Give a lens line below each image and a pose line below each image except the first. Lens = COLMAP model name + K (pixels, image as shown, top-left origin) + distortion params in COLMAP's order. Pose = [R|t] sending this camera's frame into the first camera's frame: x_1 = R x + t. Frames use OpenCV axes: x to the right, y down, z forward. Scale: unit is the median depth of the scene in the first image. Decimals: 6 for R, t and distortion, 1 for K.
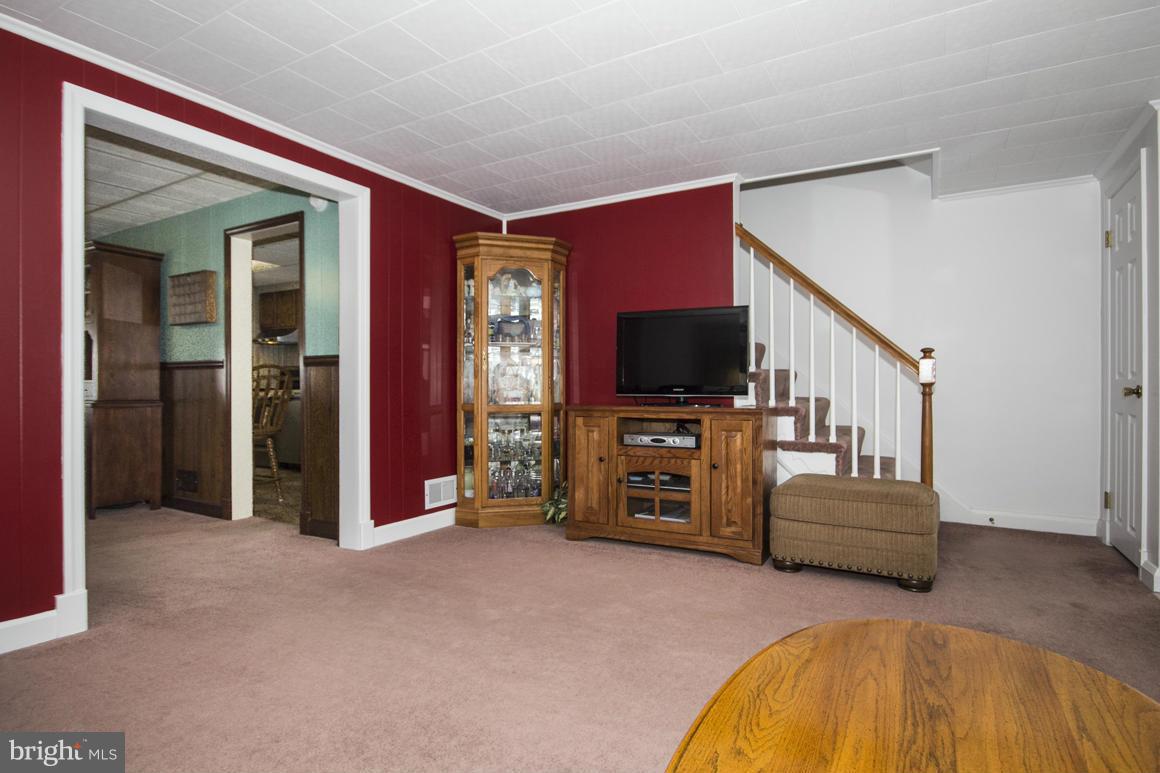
lens RADIAL K [[591.1, 0, 577.4], [0, 591.1, 383.7], [0, 0, 1]] dist [-0.009091, 0.002433]
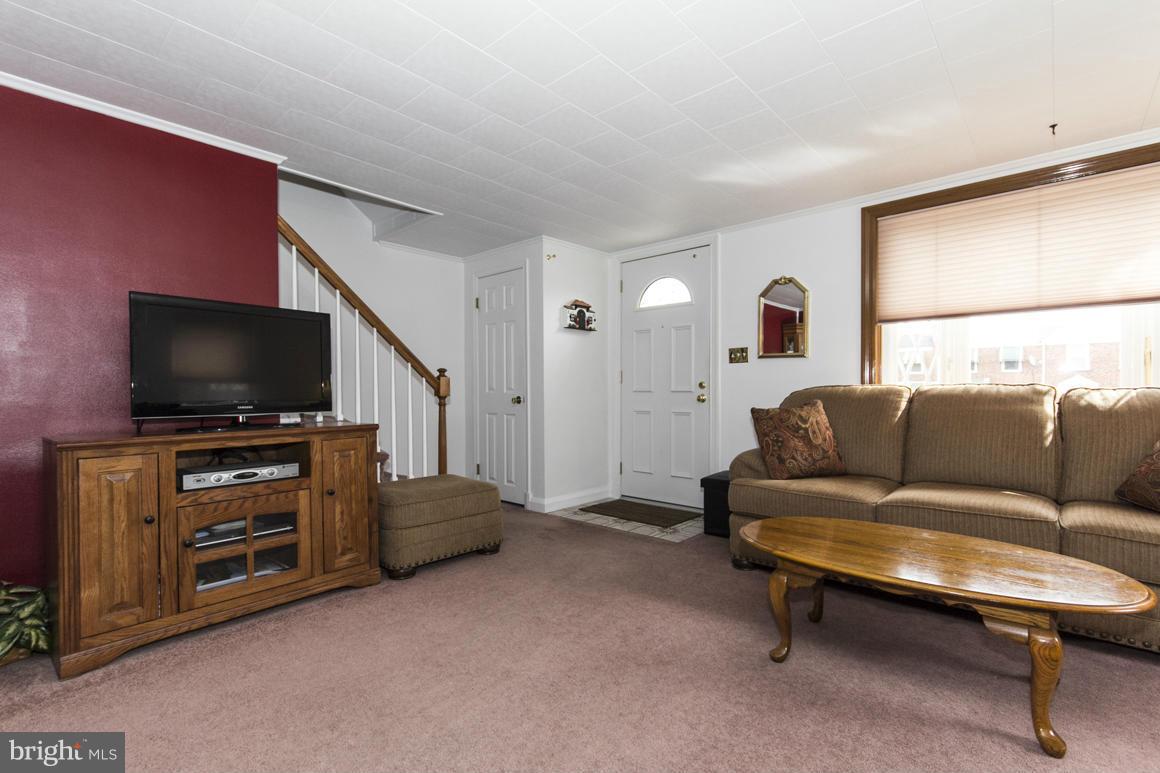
lens RADIAL K [[535.9, 0, 583.2], [0, 535.9, 392.6], [0, 0, 1]] dist [-0.009094, -0.005272]
pose [[0.197093, -0.001299, 0.980384, -0.464302], [0.009752, 0.999952, -0.000636, -0.005174], [-0.980336, 0.009686, 0.197096, 0.460075]]
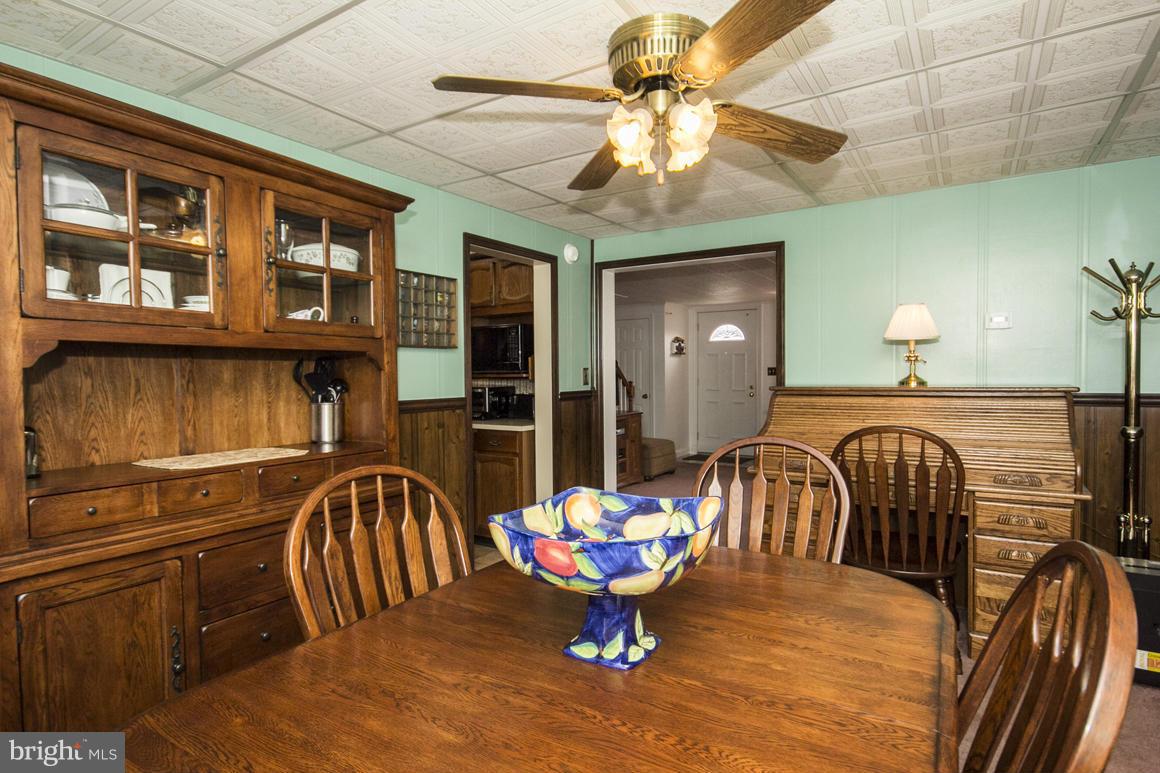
lens RADIAL K [[591.1, 0, 585.7], [0, 591.1, 393.7], [0, 0, 1]] dist [-0.009091, 0.002433]
pose [[0.037030, -0.026225, 0.998970, -1.721972], [0.016099, 0.999541, 0.025644, -0.070731], [-0.999184, 0.015133, 0.037435, 1.058298]]
